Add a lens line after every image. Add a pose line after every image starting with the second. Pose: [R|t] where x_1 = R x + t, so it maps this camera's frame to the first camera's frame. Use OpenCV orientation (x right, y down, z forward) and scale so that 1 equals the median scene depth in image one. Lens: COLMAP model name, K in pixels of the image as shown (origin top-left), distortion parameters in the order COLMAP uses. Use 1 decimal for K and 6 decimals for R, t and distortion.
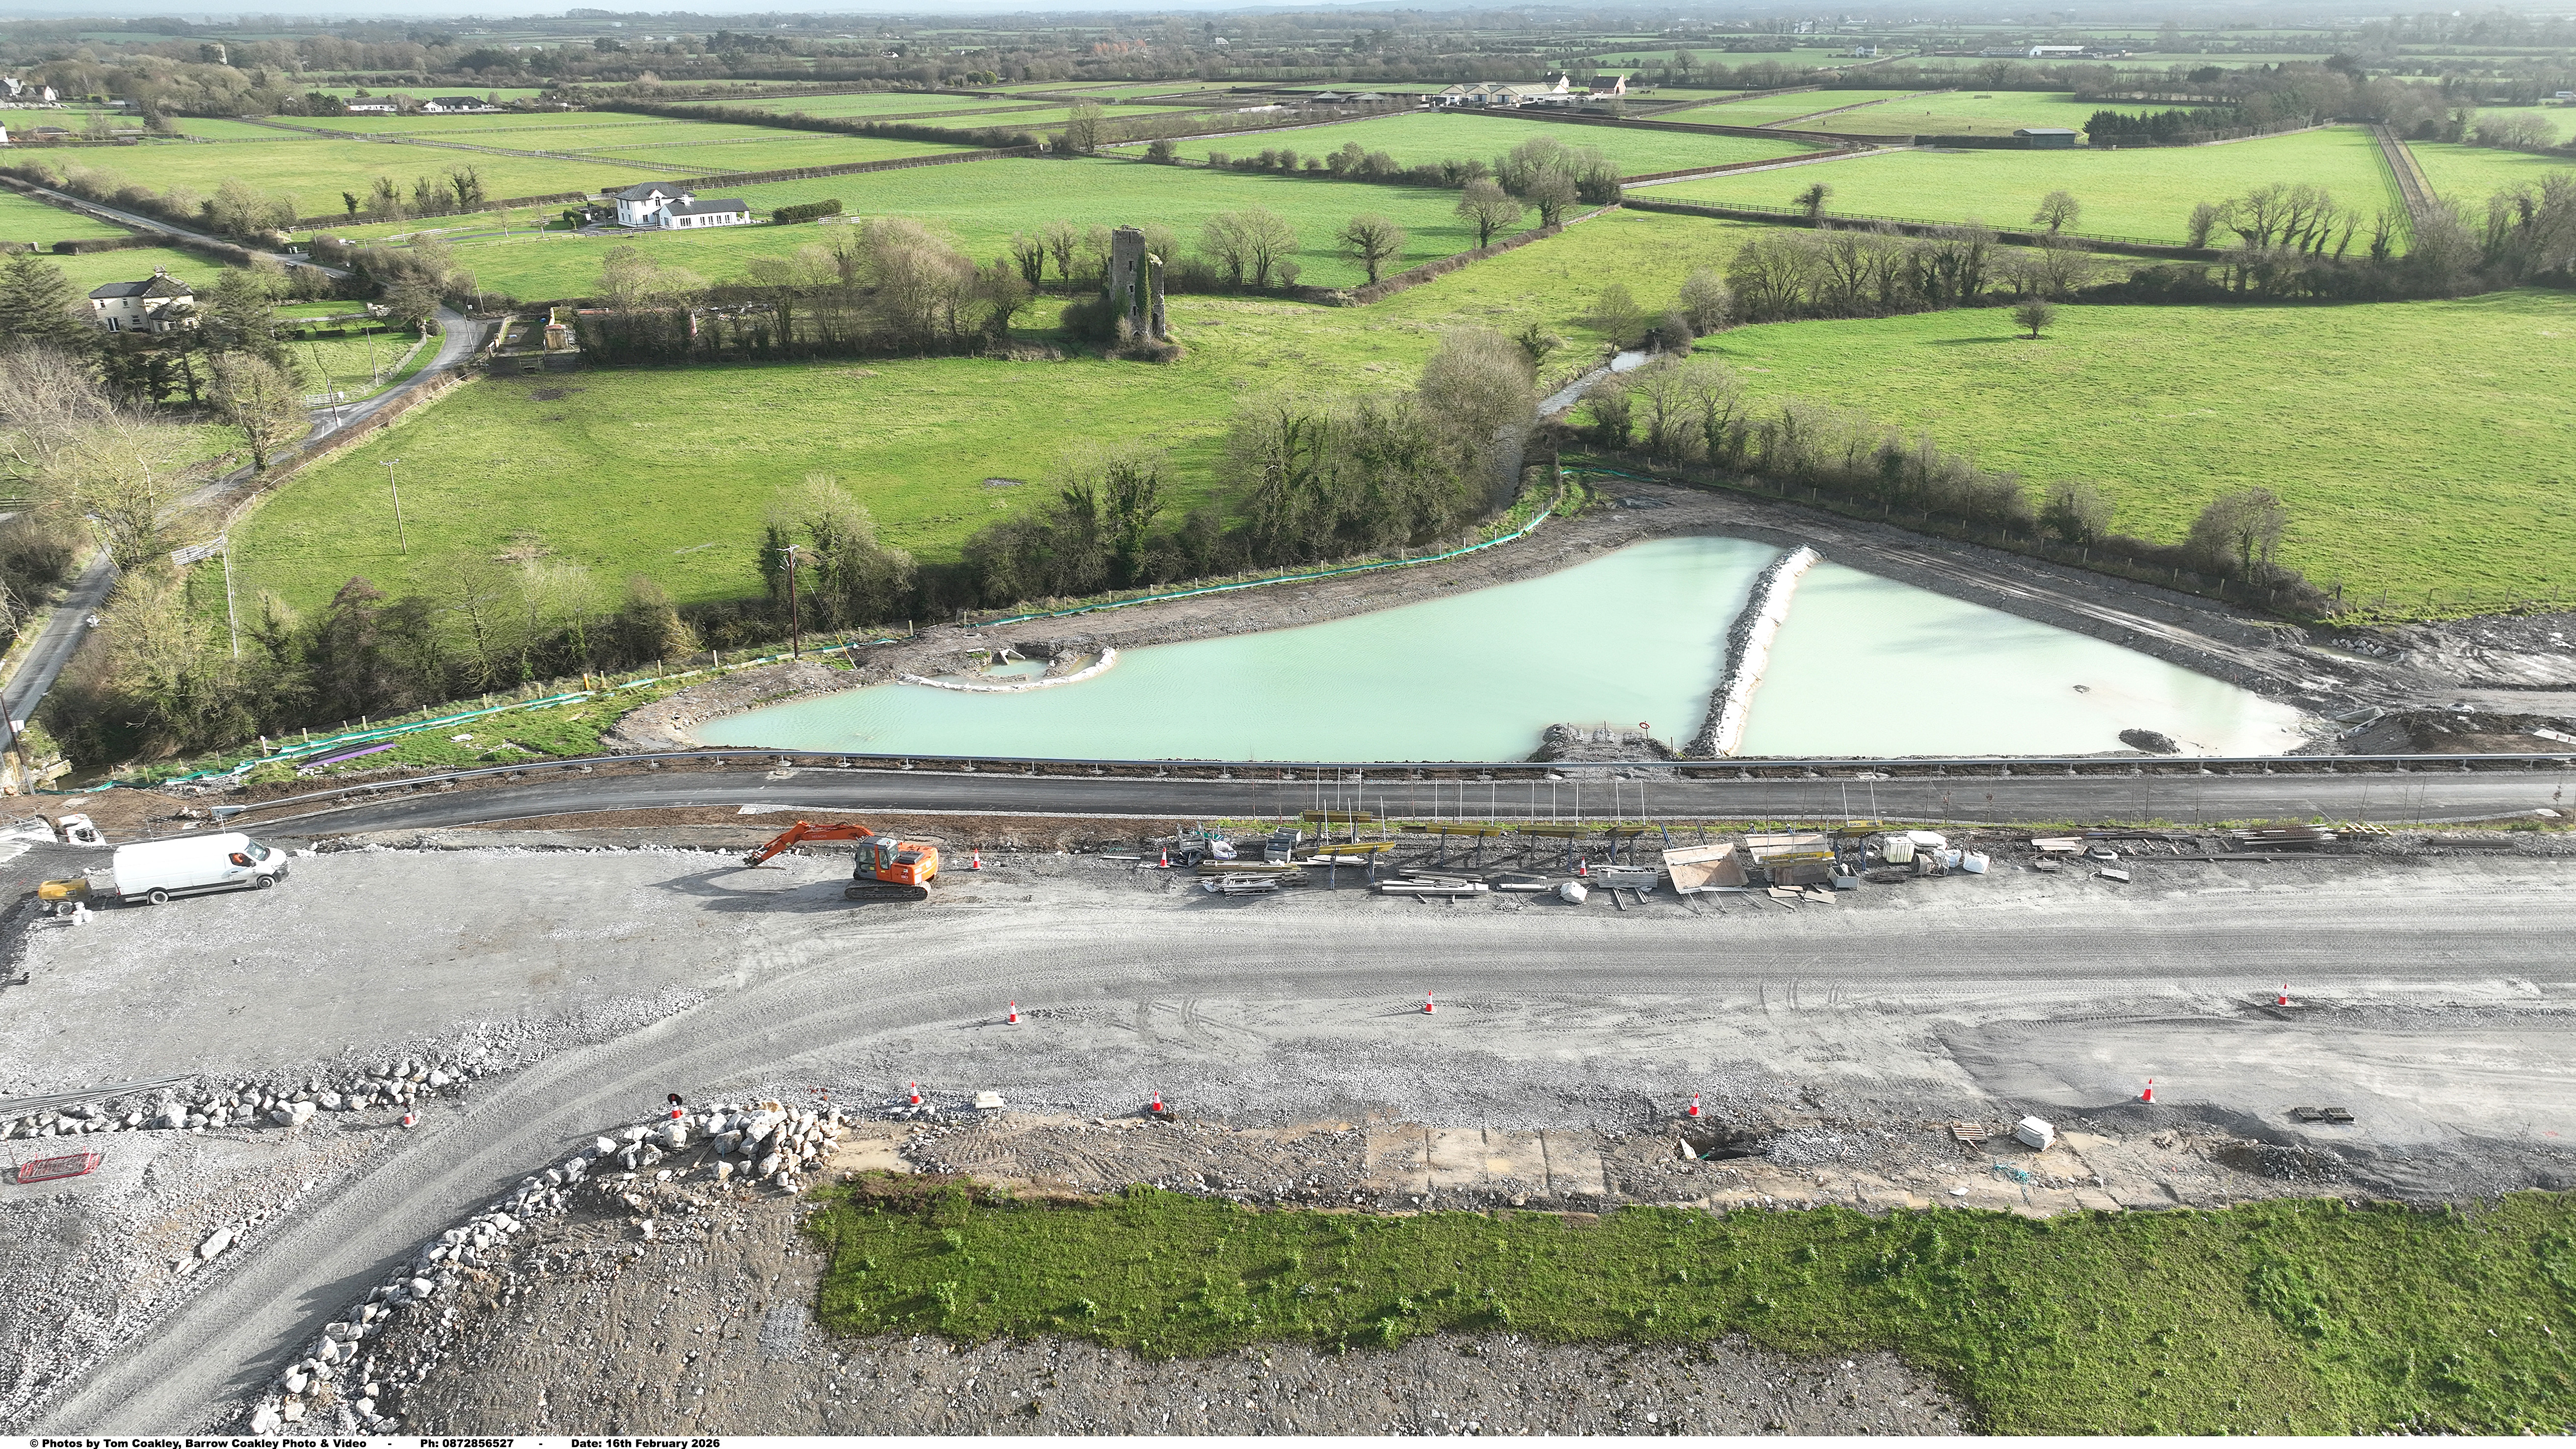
lens RADIAL K [[1818.8, 0, 1288.0], [0, 1818.8, 724.5], [0, 0, 1]] dist [-0.008480, 0.029490]
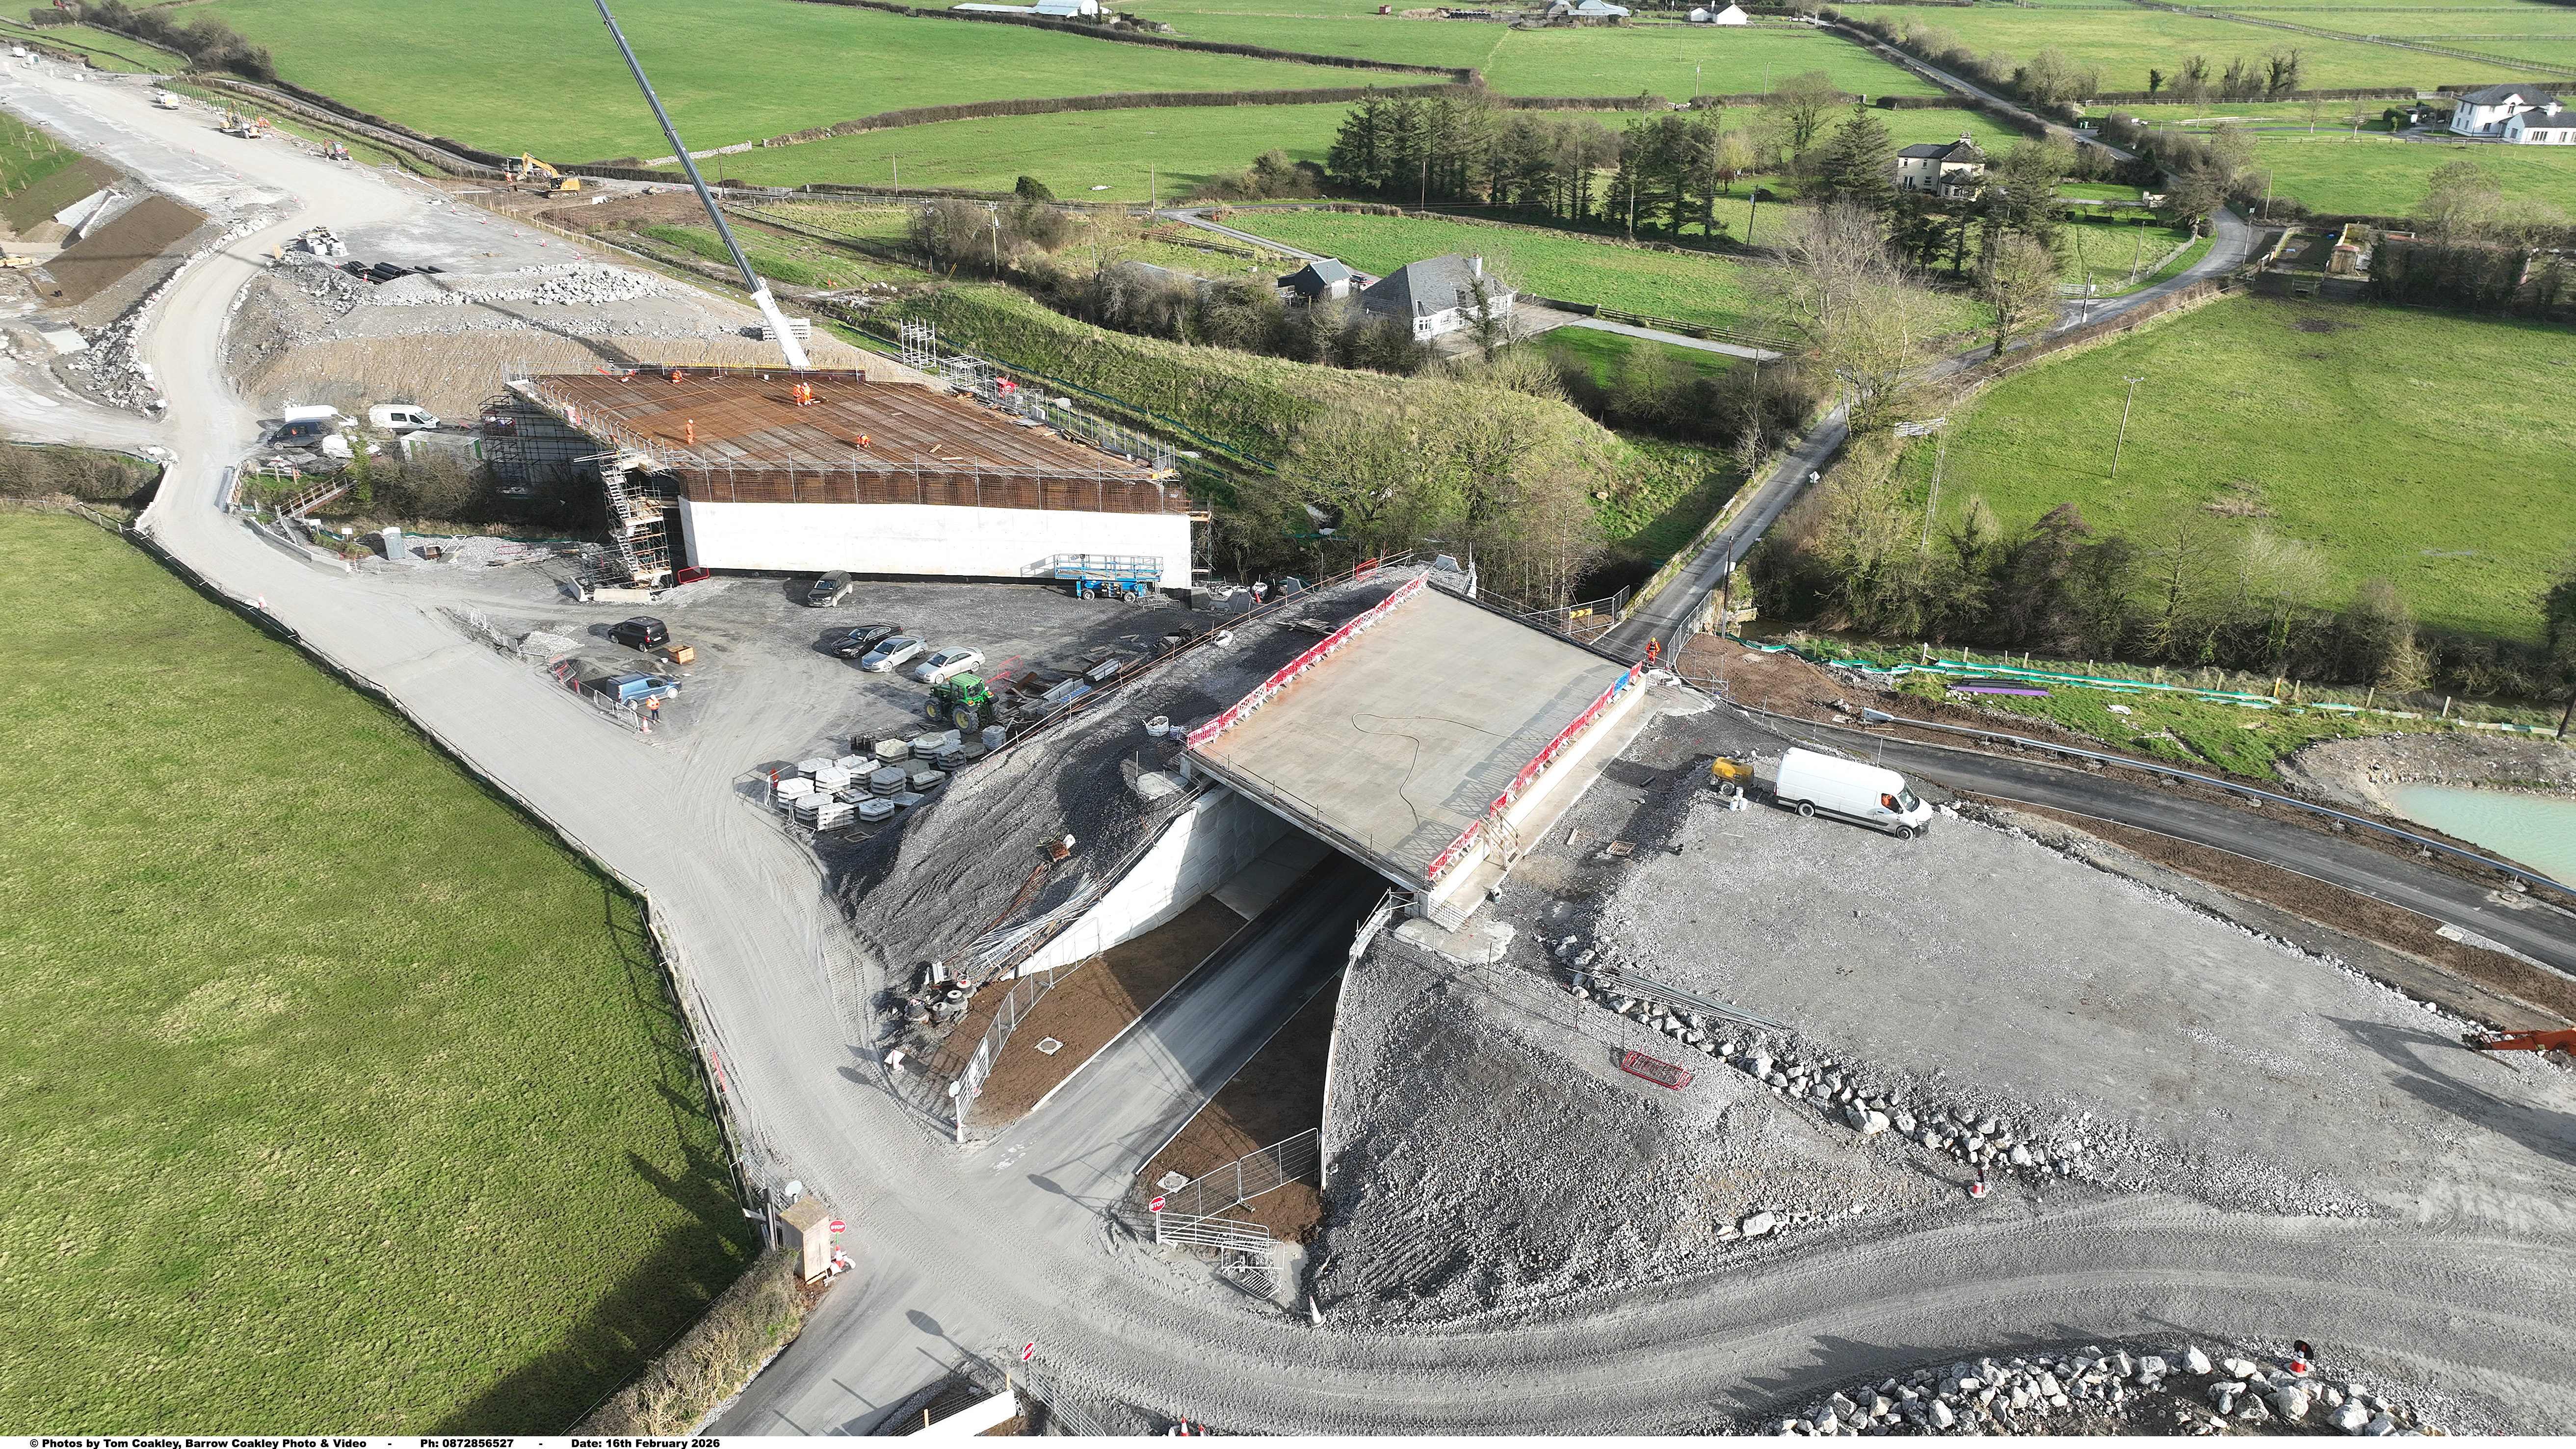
lens RADIAL K [[1818.8, 0, 1288.0], [0, 1818.8, 724.5], [0, 0, 1]] dist [-0.008480, 0.029490]
pose [[0.642659, 0.333279, -0.689866, -0.081122], [-0.289139, 0.939349, 0.184452, -0.028167], [0.709499, 0.080927, 0.700045, 0.065220]]
